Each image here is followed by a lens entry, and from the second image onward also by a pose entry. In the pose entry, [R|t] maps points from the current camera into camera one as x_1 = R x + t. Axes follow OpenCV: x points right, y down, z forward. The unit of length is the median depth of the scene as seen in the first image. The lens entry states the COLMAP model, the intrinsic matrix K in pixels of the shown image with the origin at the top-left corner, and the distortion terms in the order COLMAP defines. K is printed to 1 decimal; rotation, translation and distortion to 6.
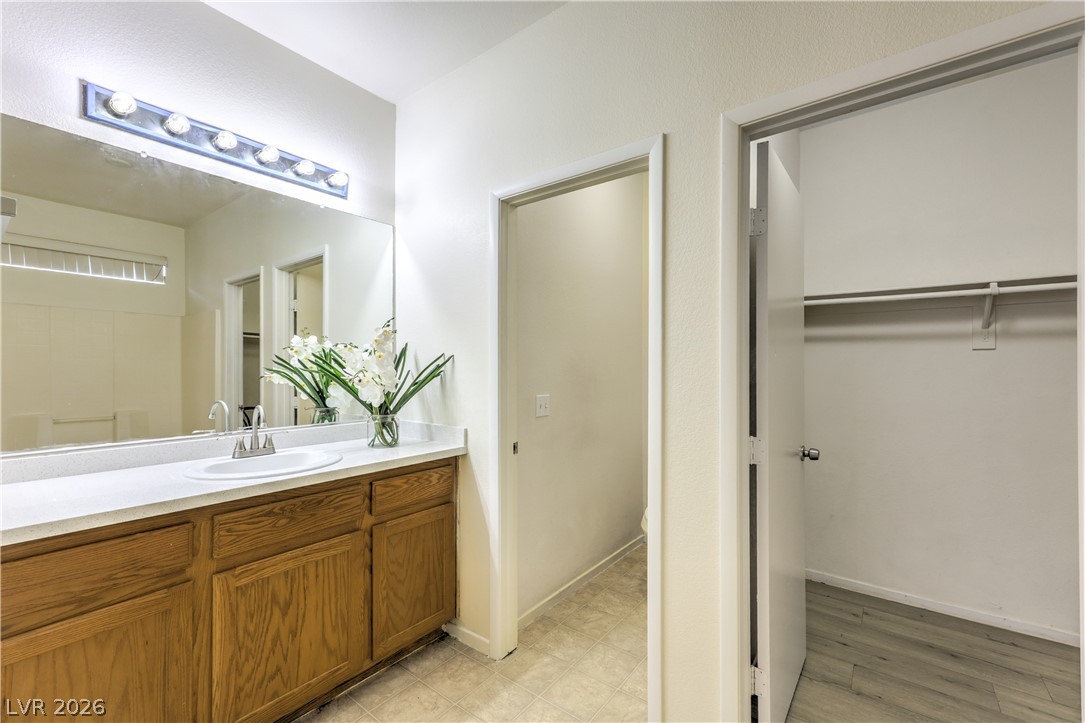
lens RADIAL K [[443.3, 0, 546.3], [0, 443.3, 363.7], [0, 0, 1]] dist [0.006258, 0.000127]
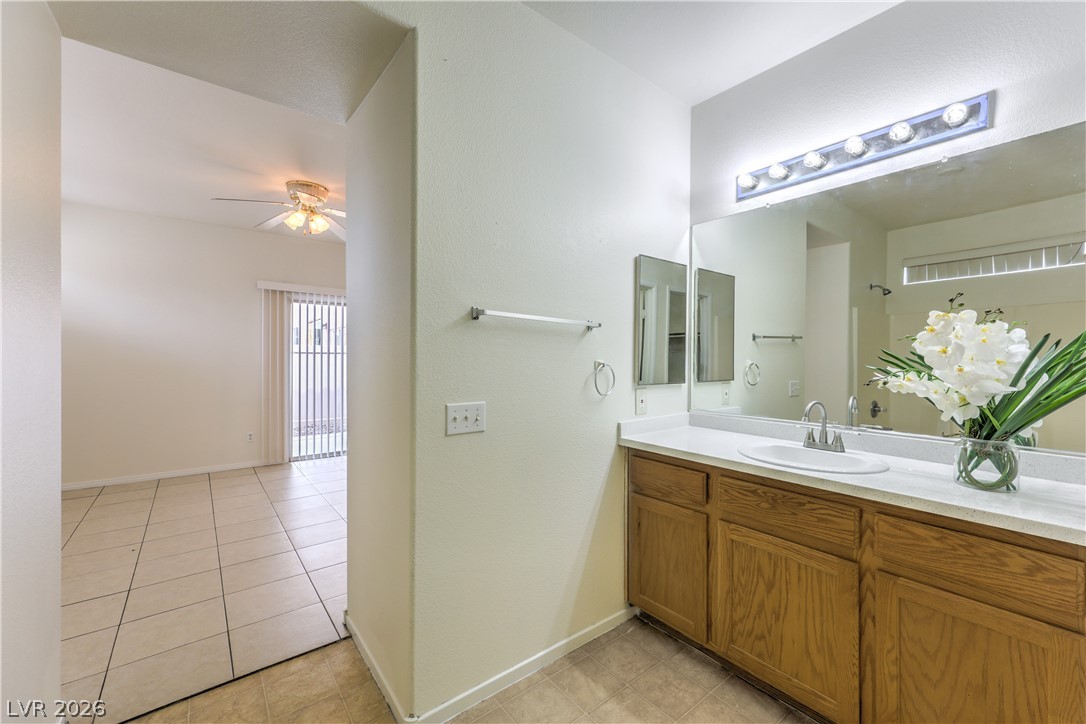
lens RADIAL K [[443.7, 0, 566.9], [0, 443.7, 358.8], [0, 0, 1]] dist [0.006258, 0.000127]
pose [[-0.217292, -0.000710, -0.976106, 0.559863], [0.002460, 0.999996, -0.001275, -0.006871], [0.976103, -0.002678, -0.217290, 0.721404]]
